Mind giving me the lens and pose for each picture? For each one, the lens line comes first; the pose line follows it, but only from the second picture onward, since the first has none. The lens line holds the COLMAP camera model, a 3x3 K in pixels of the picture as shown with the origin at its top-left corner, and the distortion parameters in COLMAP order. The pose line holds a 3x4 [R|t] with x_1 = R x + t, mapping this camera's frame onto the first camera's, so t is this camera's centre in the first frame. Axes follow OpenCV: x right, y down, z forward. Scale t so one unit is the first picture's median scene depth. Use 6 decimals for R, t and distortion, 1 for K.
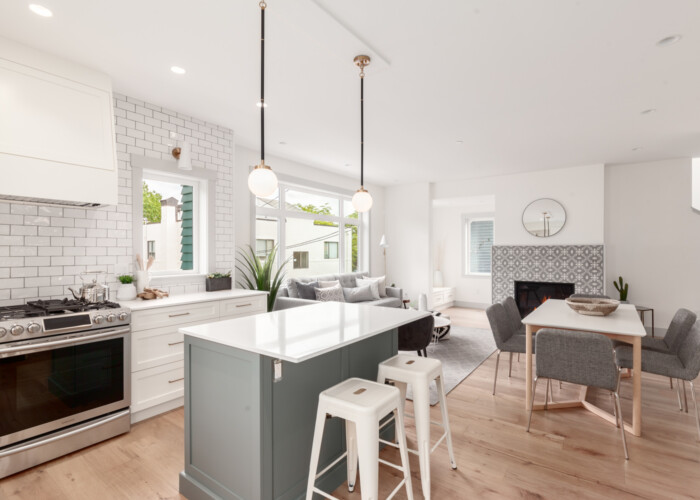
lens RADIAL K [[352.7, 0, 350.0], [0, 352.7, 250.0], [0, 0, 1]] dist [0.000901, -0.000362]
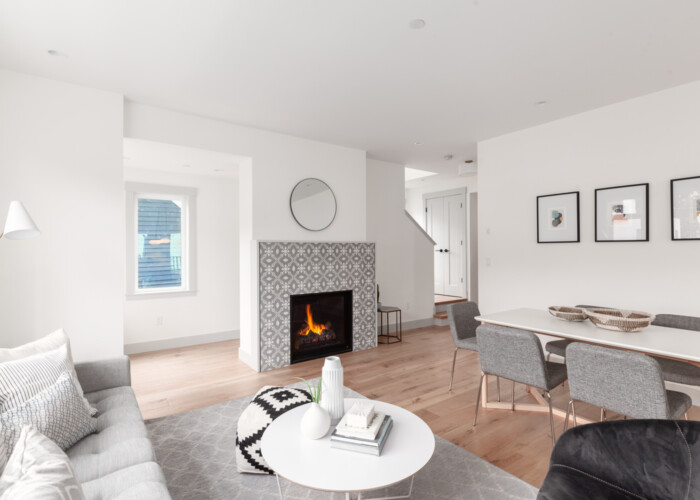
lens RADIAL K [[359.4, 0, 350.3], [0, 359.4, 247.4], [0, 0, 1]] dist [-0.000513, -0.000467]
pose [[0.304186, 0.006043, 0.952593, -0.149385], [0.001669, 0.999975, -0.006877, 0.003162], [-0.952611, 0.003682, 0.304168, 0.759510]]
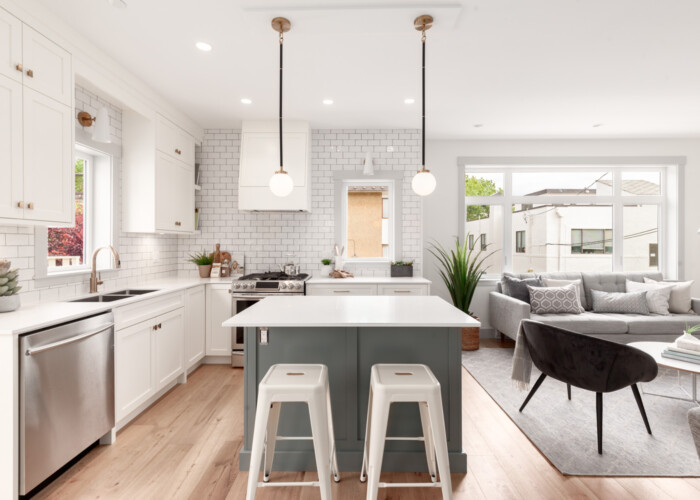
lens RADIAL K [[340.4, 0, 352.5], [0, 340.4, 244.6], [0, 0, 1]] dist [0.012439, -0.000548]
pose [[0.585054, 0.003233, -0.810988, 0.282422], [0.002658, 0.999979, 0.005903, 0.003748], [0.810990, -0.005609, 0.585033, 0.163789]]
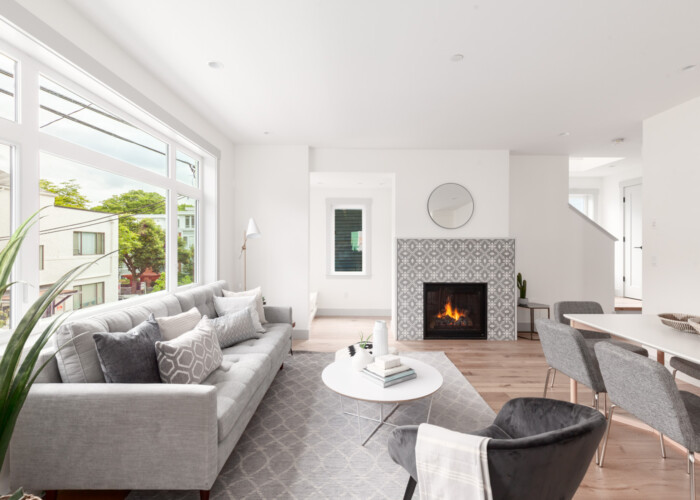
lens RADIAL K [[340.4, 0, 352.5], [0, 340.4, 244.6], [0, 0, 1]] dist [0.012439, -0.000548]
pose [[0.805712, 0.005603, 0.592281, -0.130257], [-0.005695, 0.999982, -0.001713, 0.004034], [-0.592280, -0.001993, 0.805730, 0.523641]]
